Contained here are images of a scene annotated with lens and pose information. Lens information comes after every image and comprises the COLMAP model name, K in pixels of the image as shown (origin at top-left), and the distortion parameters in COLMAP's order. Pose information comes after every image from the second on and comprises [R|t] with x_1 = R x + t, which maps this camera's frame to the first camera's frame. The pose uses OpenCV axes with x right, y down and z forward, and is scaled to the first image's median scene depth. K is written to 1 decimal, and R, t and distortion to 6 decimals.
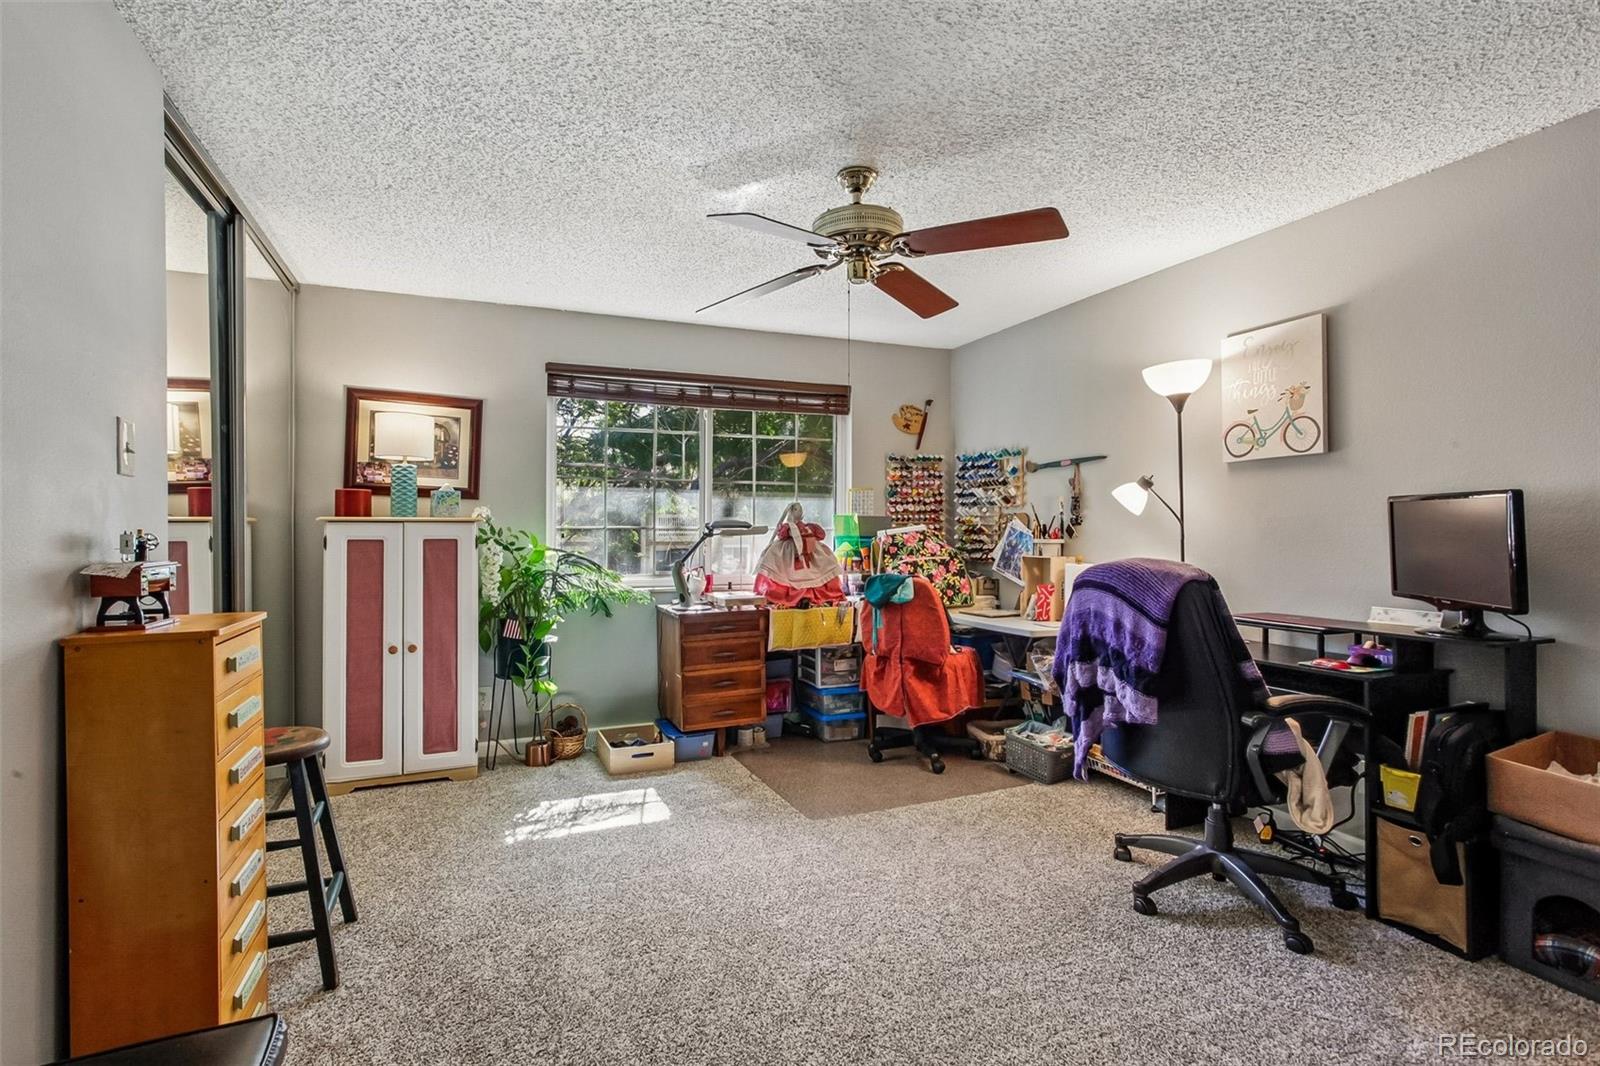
lens RADIAL K [[788.2, 0, 788.0], [0, 788.2, 533.5], [0, 0, 1]] dist [-0.025231, 0.023314]
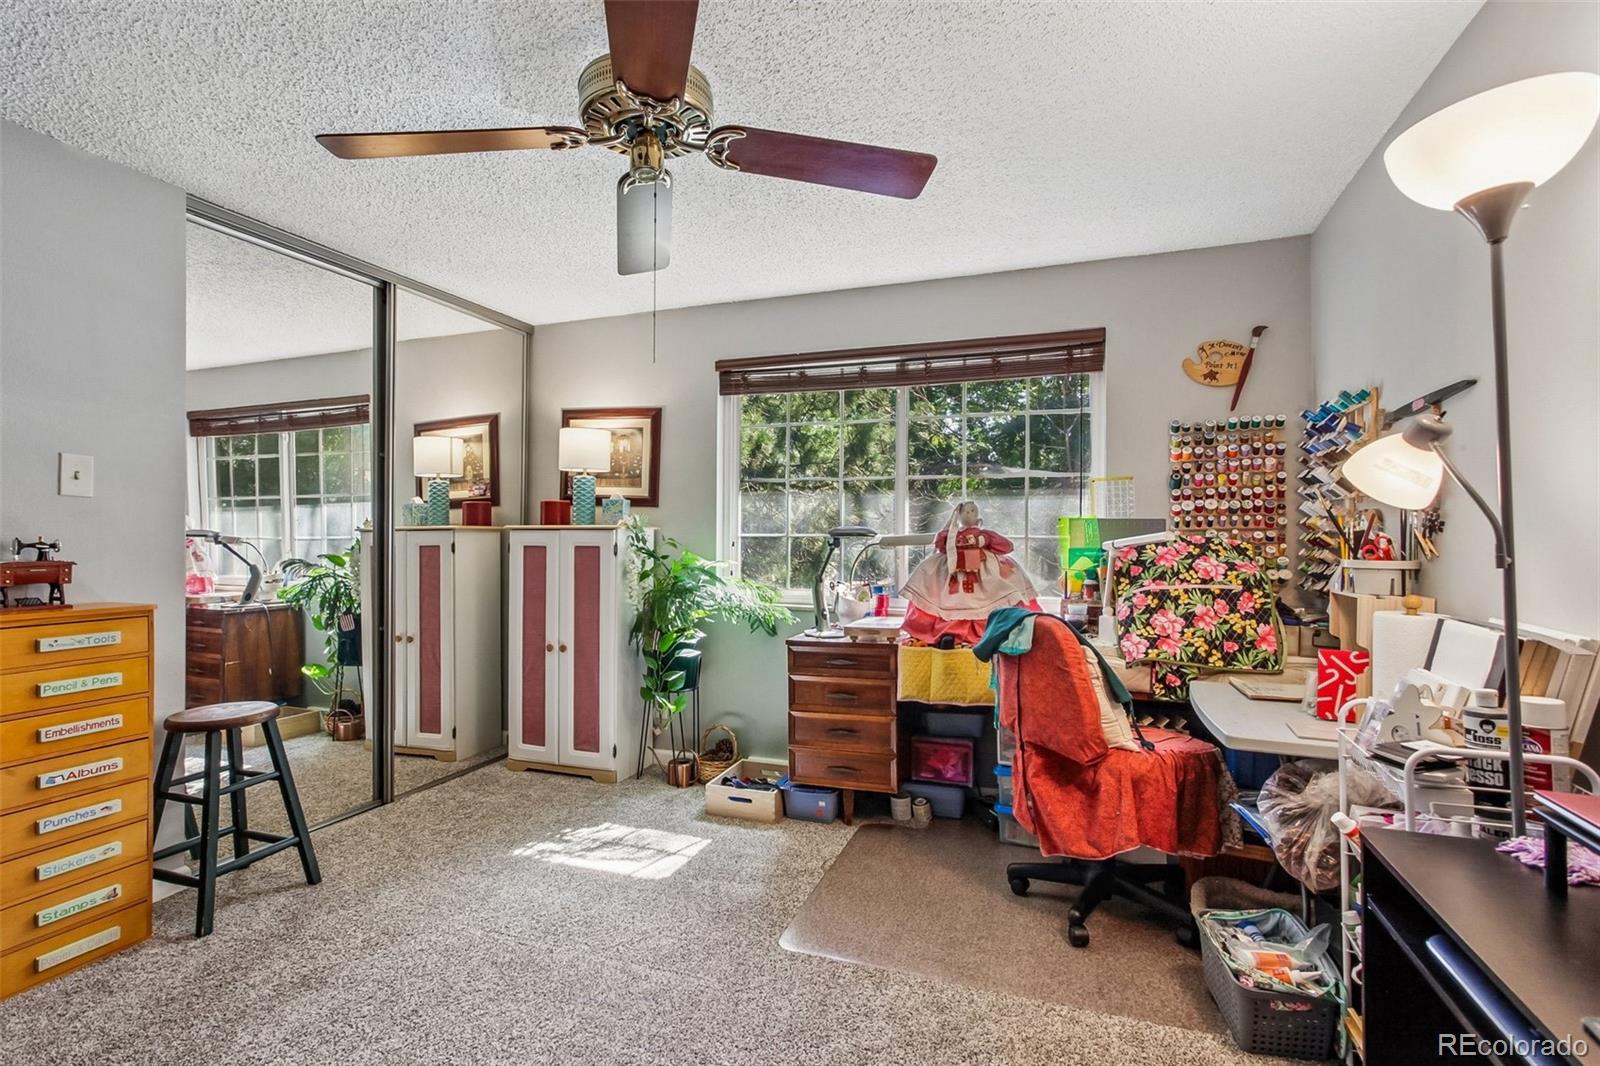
lens RADIAL K [[788.2, 0, 788.0], [0, 788.2, 533.5], [0, 0, 1]] dist [-0.025231, 0.023314]
pose [[0.715934, -0.000163, -0.698168, 0.428208], [-0.008476, 0.999924, -0.008926, -0.001718], [0.698116, 0.012308, 0.715879, 0.393669]]
